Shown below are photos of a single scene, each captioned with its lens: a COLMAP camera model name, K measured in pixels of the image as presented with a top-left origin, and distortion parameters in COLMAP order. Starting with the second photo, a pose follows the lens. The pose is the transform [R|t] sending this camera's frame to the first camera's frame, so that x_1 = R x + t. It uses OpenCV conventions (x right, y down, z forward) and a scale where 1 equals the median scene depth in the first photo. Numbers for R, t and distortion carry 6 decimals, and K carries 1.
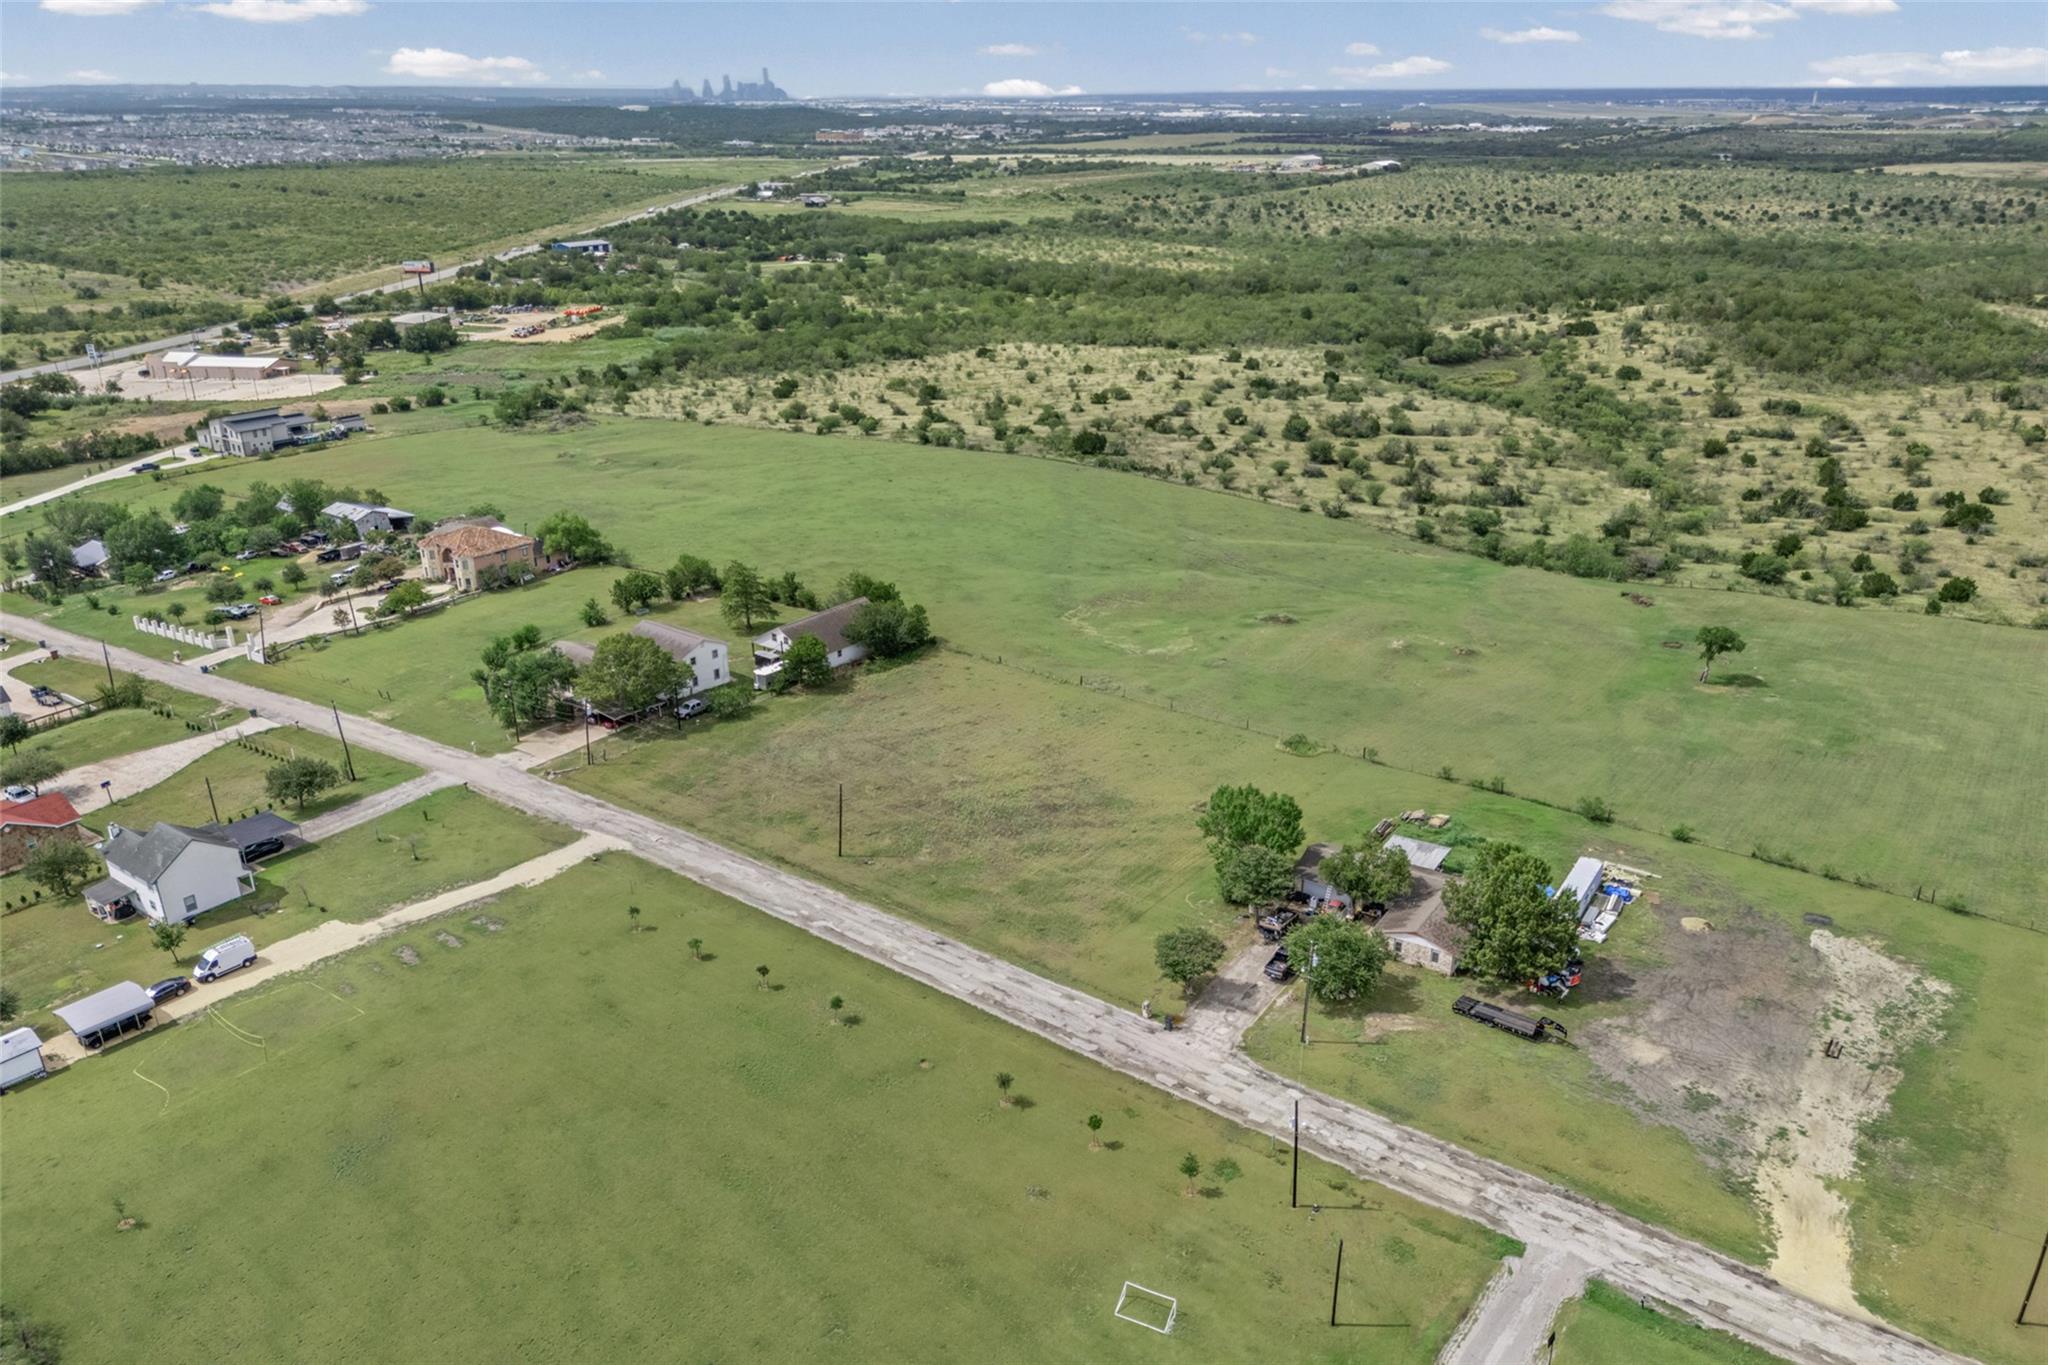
lens RADIAL K [[1514.0, 0, 1025.0], [0, 1514.0, 736.1], [0, 0, 1]] dist [0.079421, -0.081982]
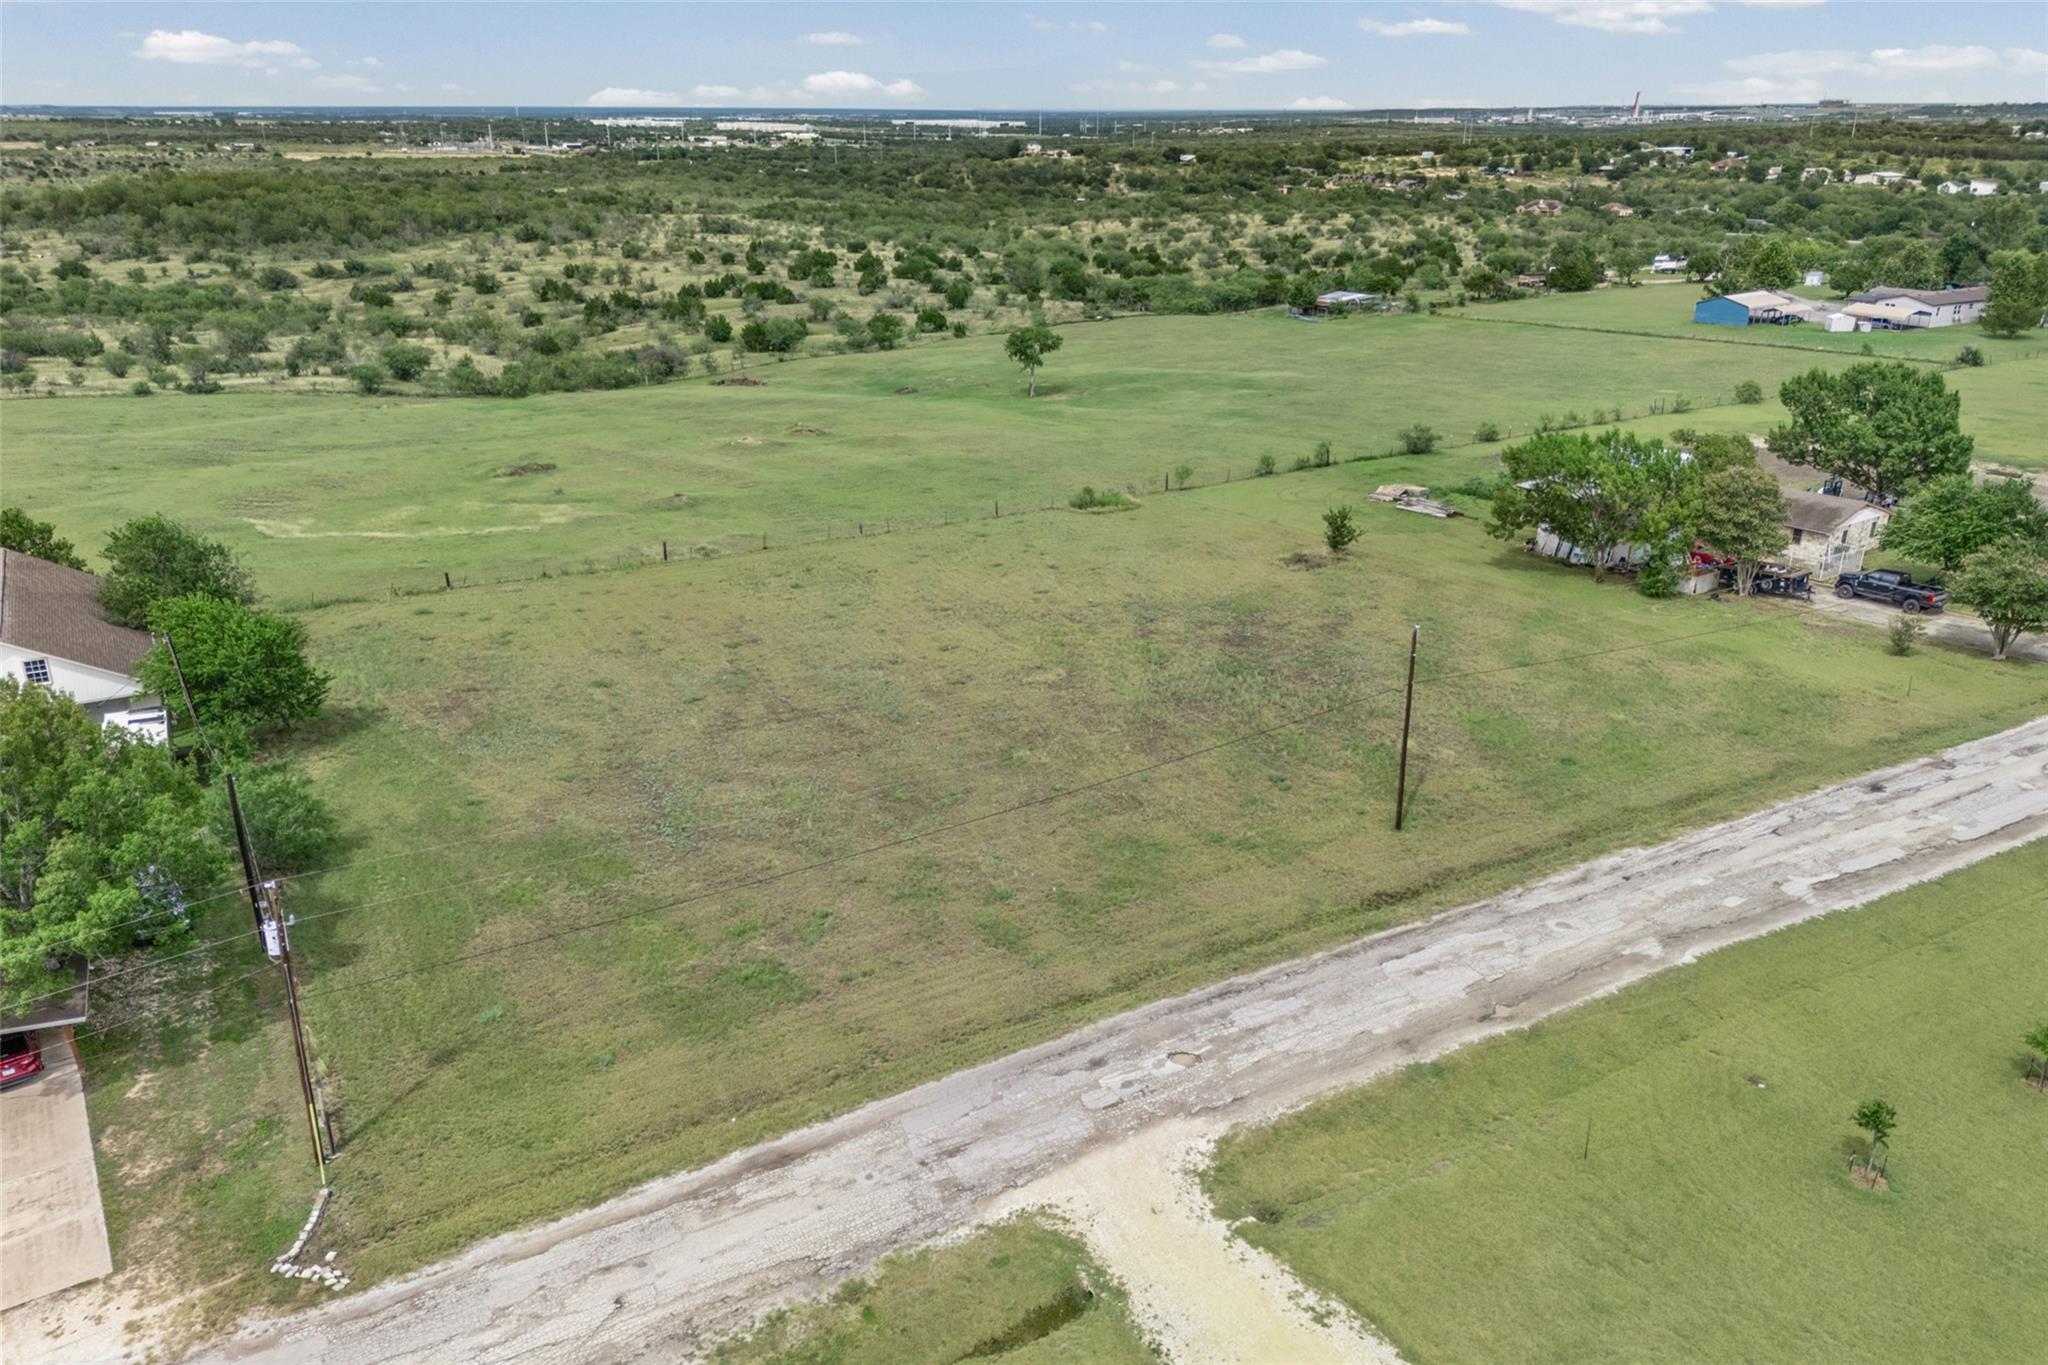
lens RADIAL K [[1514.0, 0, 1025.0], [0, 1514.0, 736.1], [0, 0, 1]] dist [0.079421, -0.081982]
pose [[0.380600, -0.348854, 0.856414, -0.293142], [0.360580, 0.908793, 0.209945, -0.035155], [-0.851543, 0.228901, 0.471676, 0.542656]]
